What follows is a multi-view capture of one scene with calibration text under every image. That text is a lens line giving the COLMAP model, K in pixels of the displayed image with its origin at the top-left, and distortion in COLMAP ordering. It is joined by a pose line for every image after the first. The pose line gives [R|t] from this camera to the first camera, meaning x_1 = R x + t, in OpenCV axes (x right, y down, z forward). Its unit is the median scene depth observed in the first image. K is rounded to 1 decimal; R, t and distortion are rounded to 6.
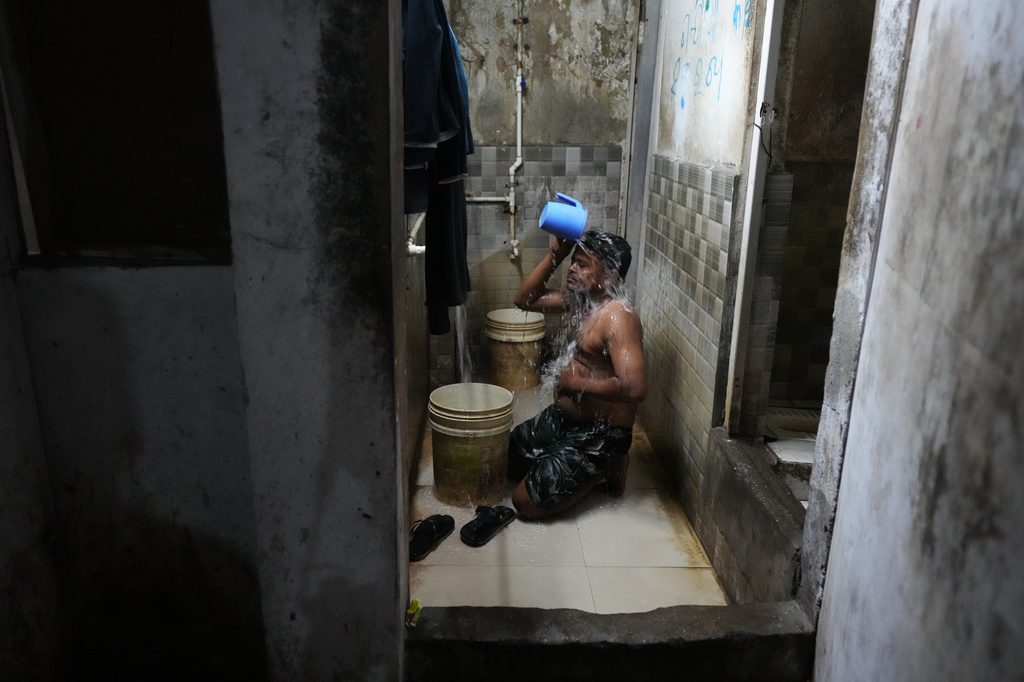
lens RADIAL K [[772.1, 0, 515.0], [0, 772.1, 341.1], [0, 0, 1]] dist [0.001265, 0.001750]
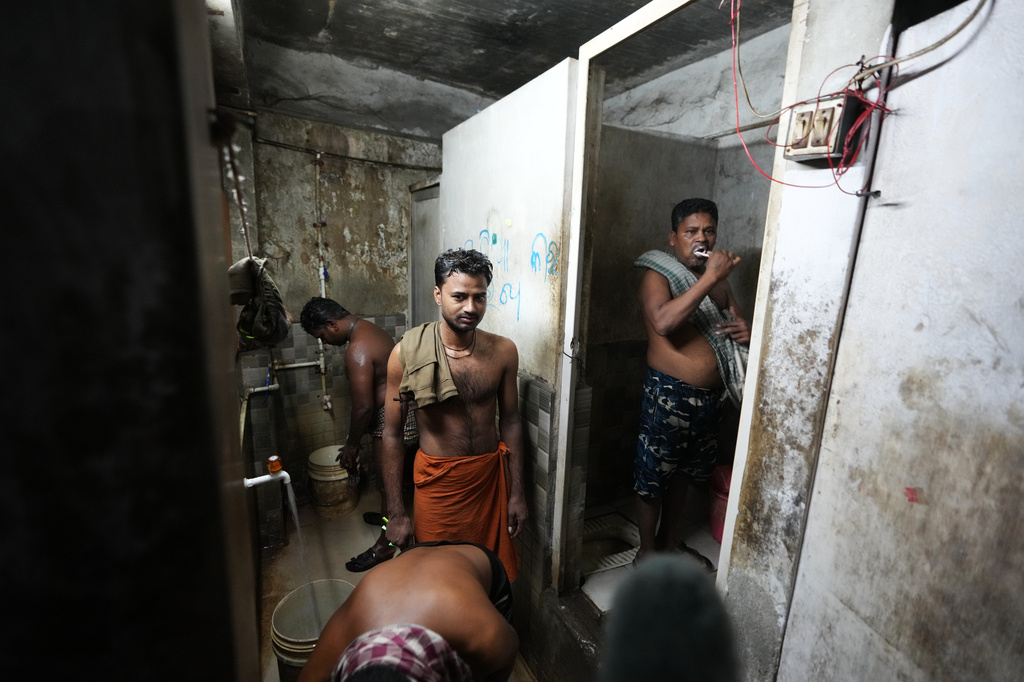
lens RADIAL K [[450.0, 0, 506.0], [0, 450.0, 340.3], [0, 0, 1]] dist [-0.007119, 0.002477]
pose [[0.904215, -0.074974, 0.420444, -0.040027], [0.105103, 0.993258, -0.048918, -0.161689], [-0.413942, 0.088422, 0.905999, 0.232931]]
